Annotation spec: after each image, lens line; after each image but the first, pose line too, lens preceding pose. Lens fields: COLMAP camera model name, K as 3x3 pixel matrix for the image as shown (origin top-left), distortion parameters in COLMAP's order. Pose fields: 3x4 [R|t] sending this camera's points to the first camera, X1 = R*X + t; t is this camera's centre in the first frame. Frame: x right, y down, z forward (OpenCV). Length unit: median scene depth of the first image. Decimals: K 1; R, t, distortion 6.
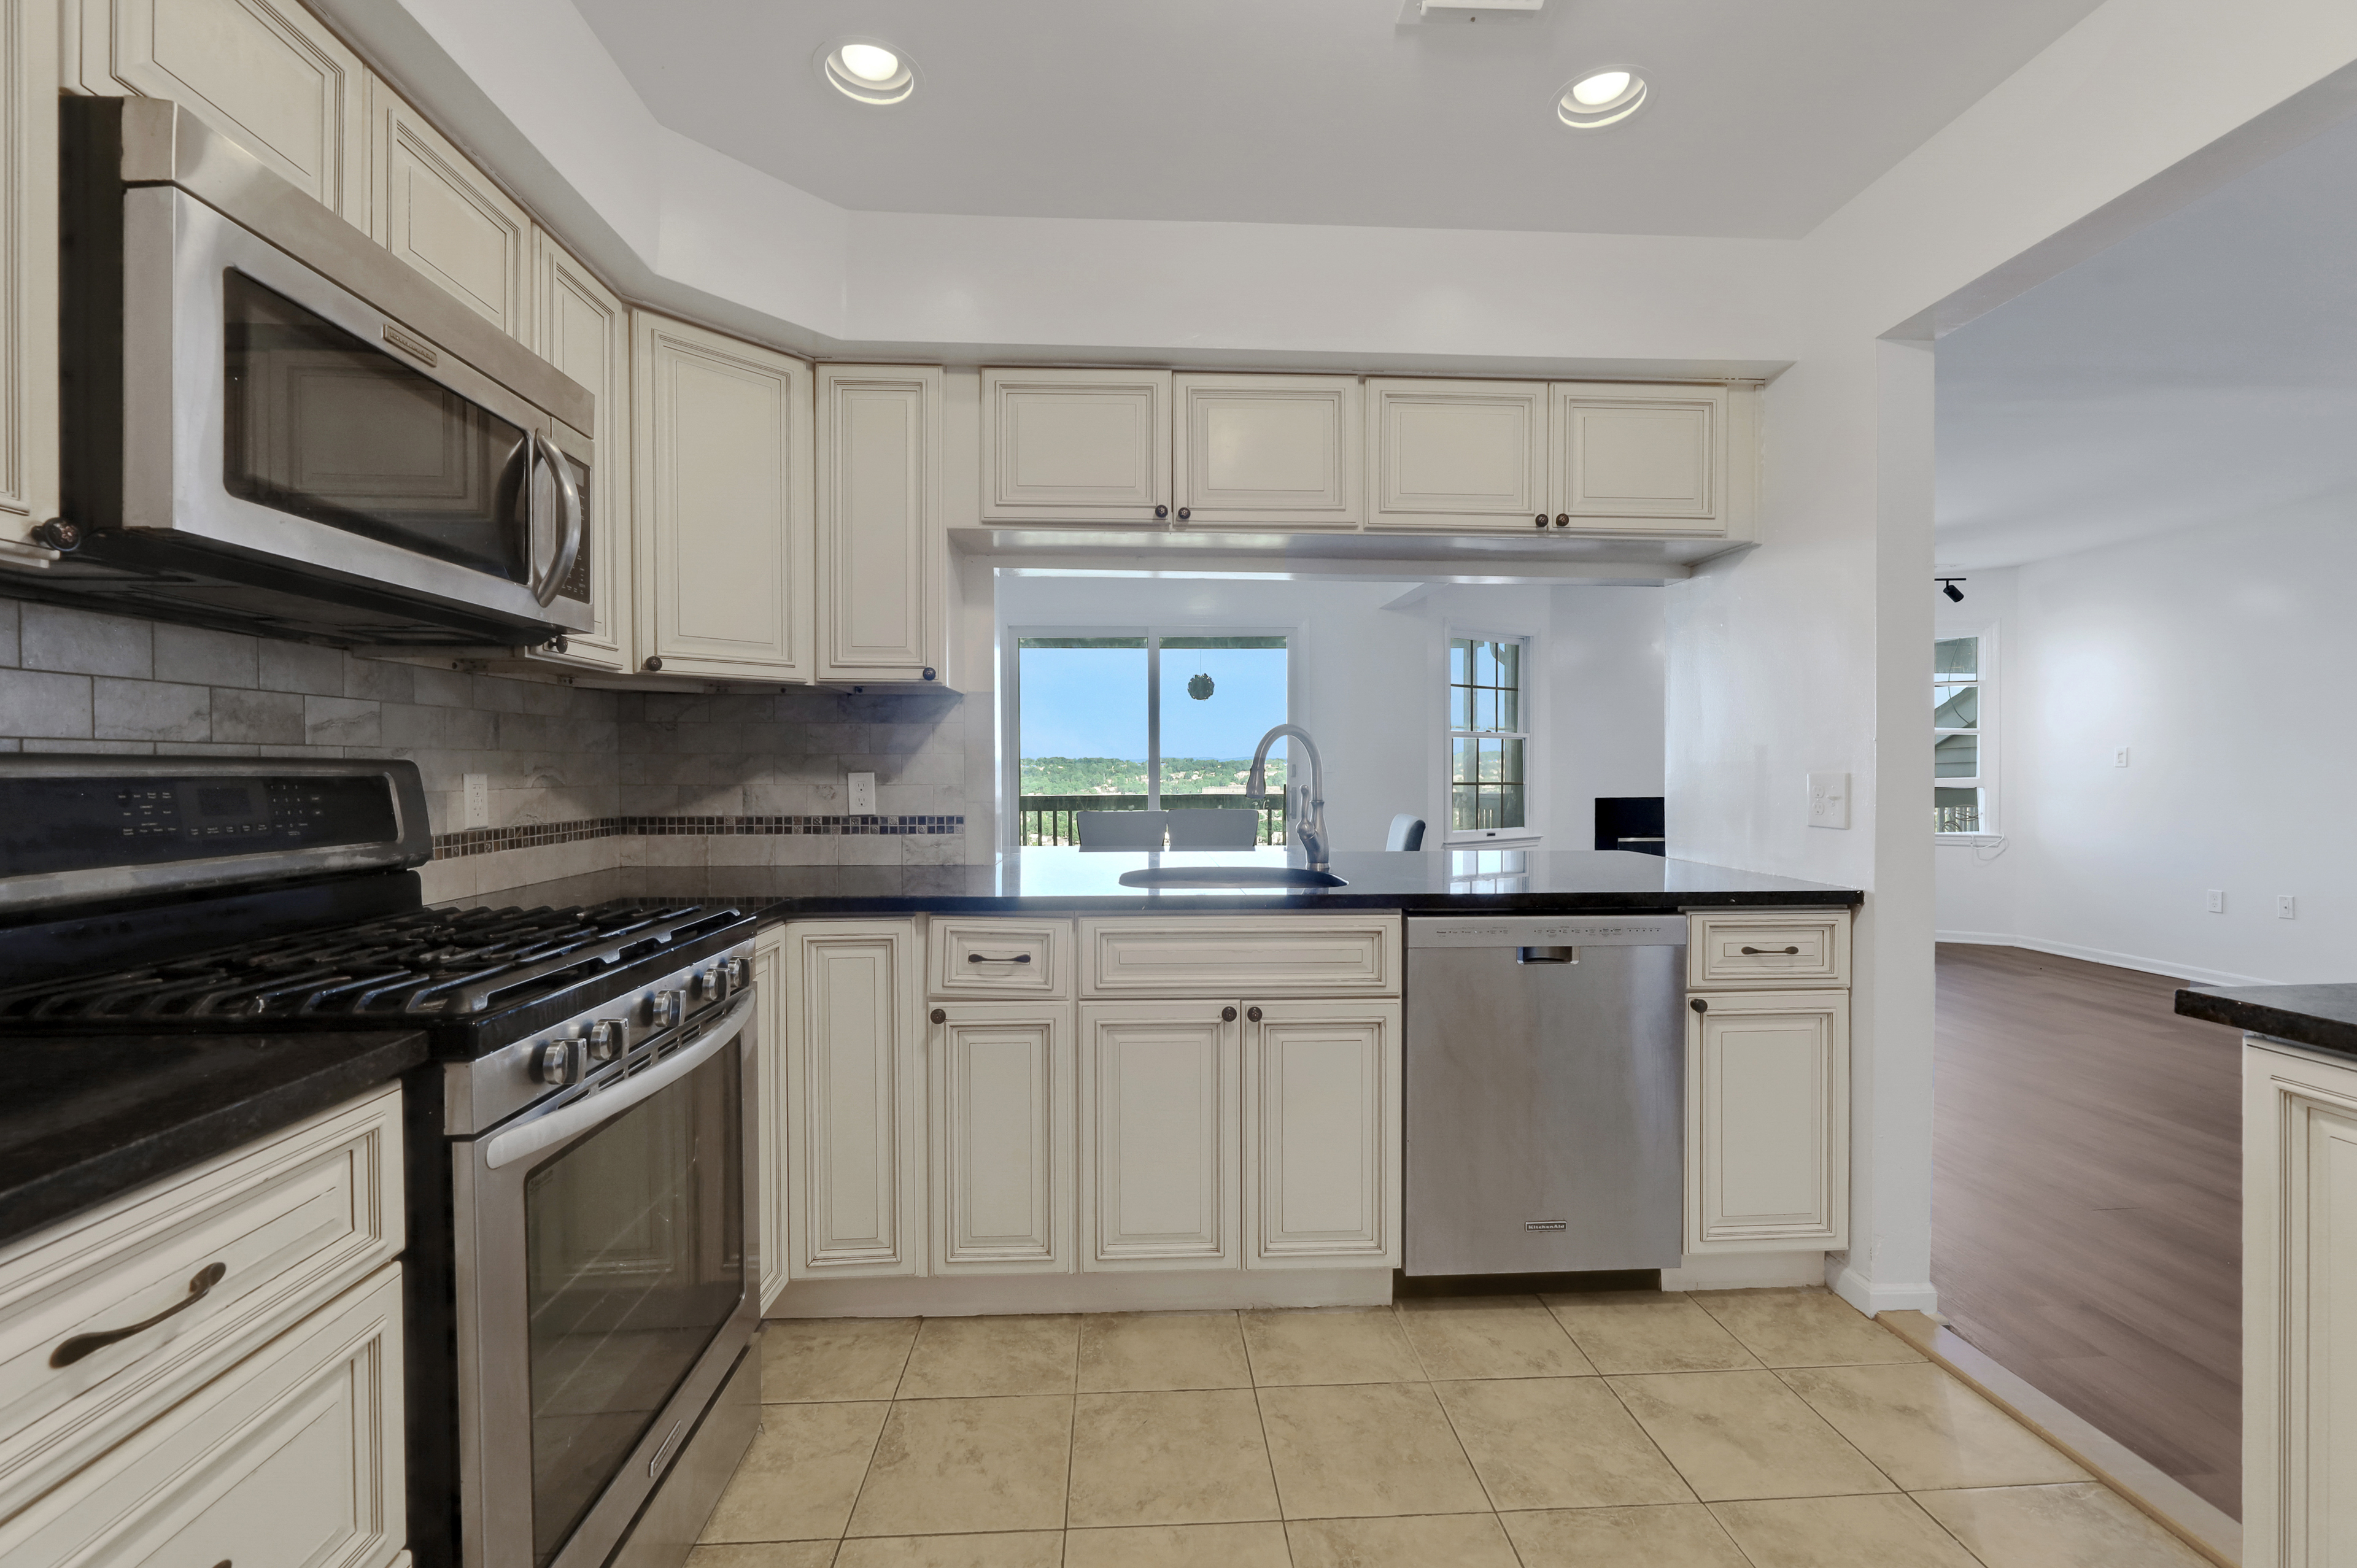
lens RADIAL K [[974.0, 0, 1177.6], [0, 974.0, 774.7], [0, 0, 1]] dist [-0.004327, 0.001113]
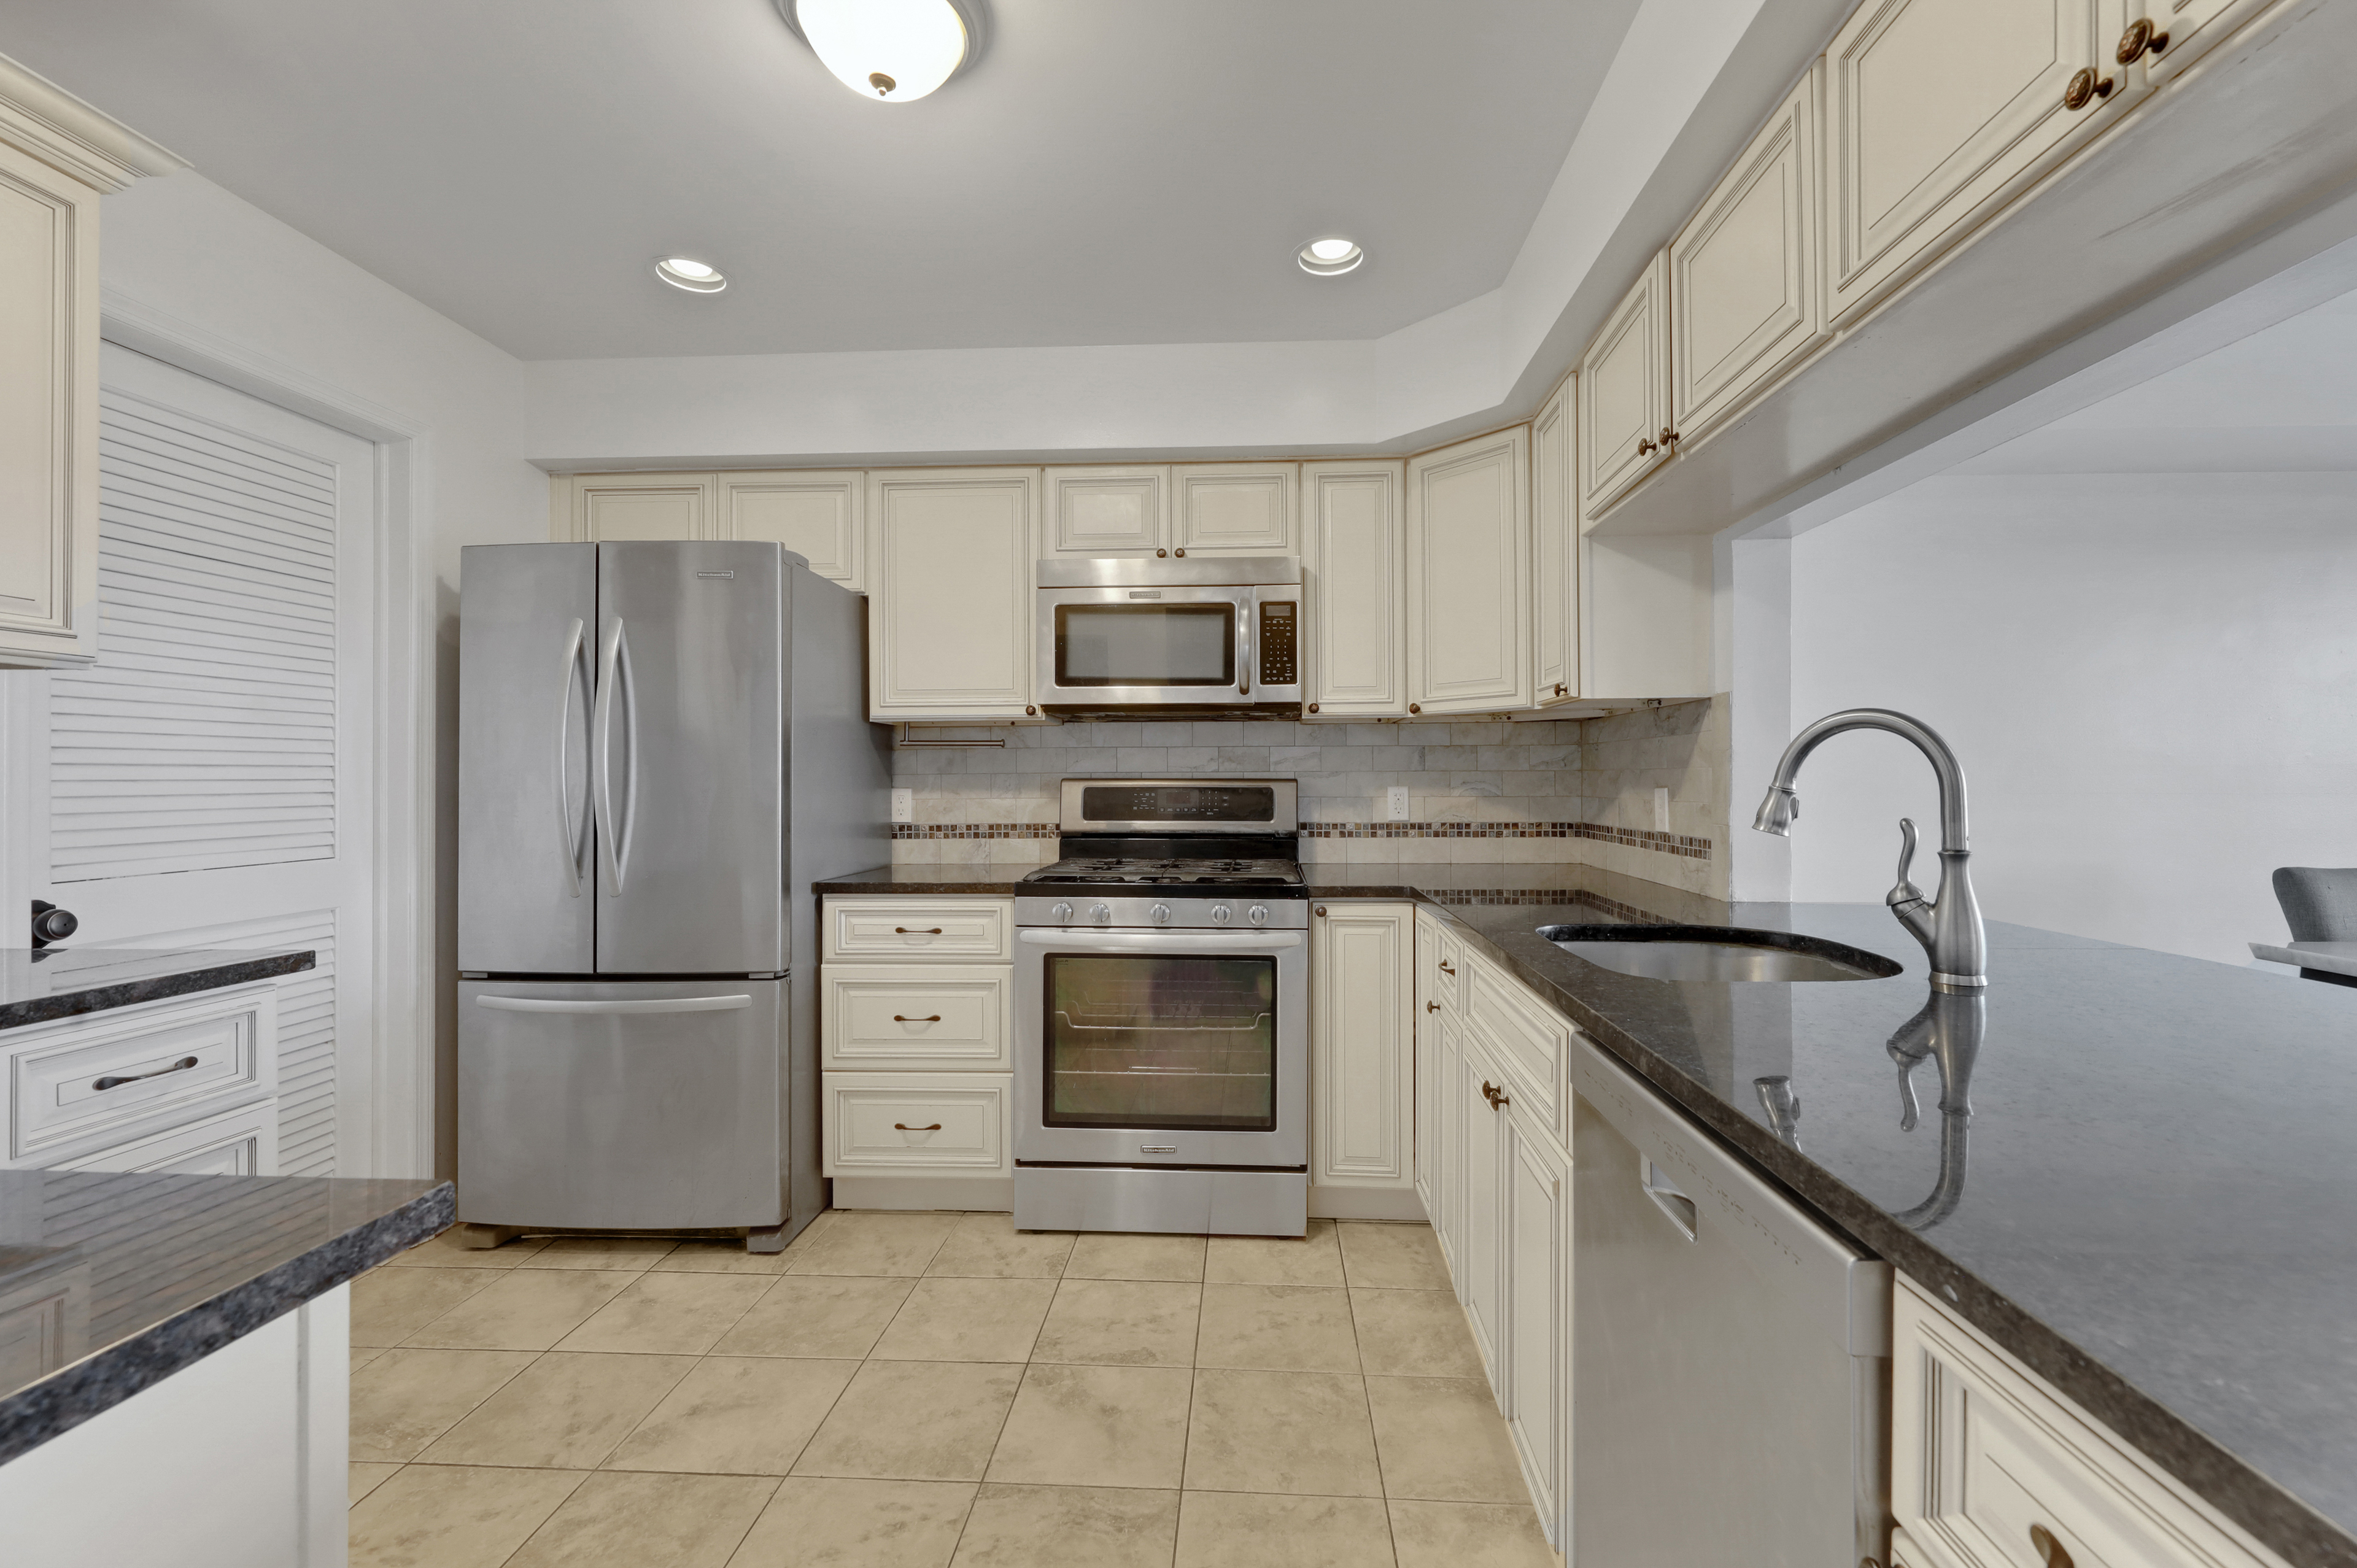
lens RADIAL K [[974.0, 0, 1220.3], [0, 974.0, 778.6], [0, 0, 1]] dist [-0.004327, 0.001113]
pose [[-0.091633, -0.001141, -0.995792, 0.820557], [-0.003512, 0.999993, -0.000823, -0.010597], [0.995787, 0.003422, -0.091636, 0.796871]]
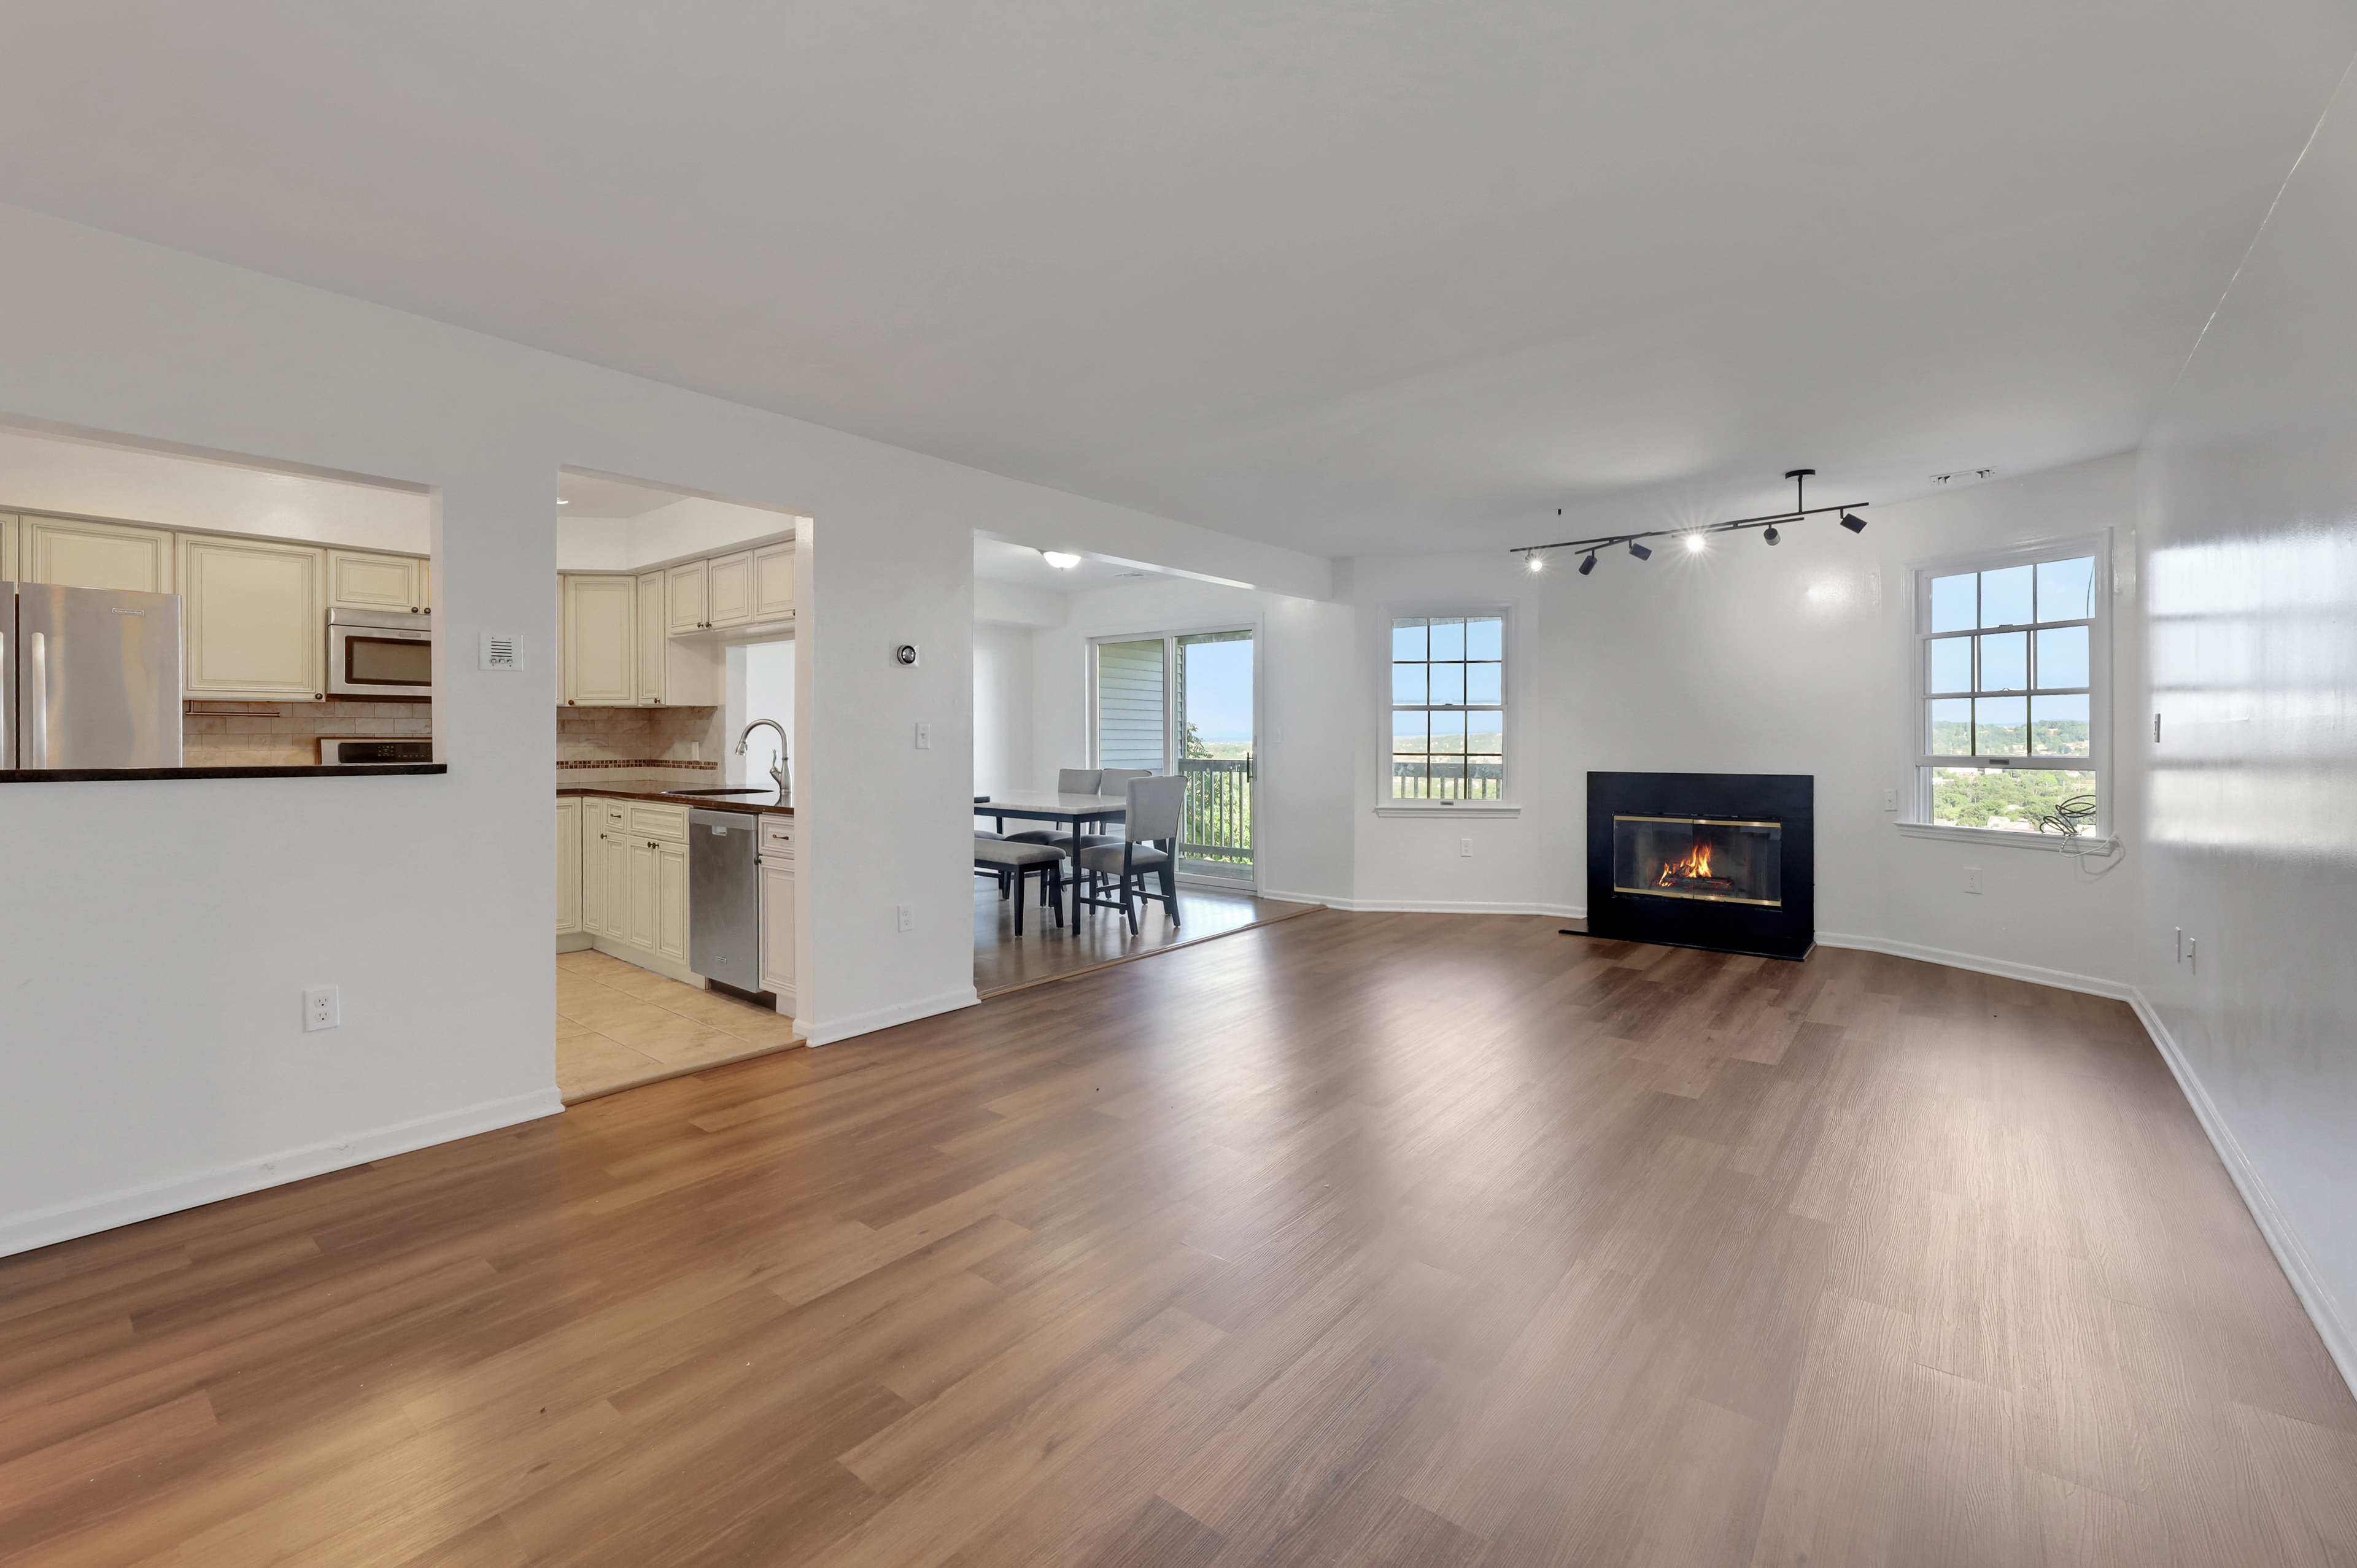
lens RADIAL K [[974.0, 0, 1149.0], [0, 974.0, 746.1], [0, 0, 1]] dist [-0.004327, 0.001113]
pose [[0.734441, 0.009276, -0.678609, 2.402566], [-0.005371, 0.999955, 0.007855, -0.018748], [0.678651, -0.002124, 0.734458, 0.073170]]
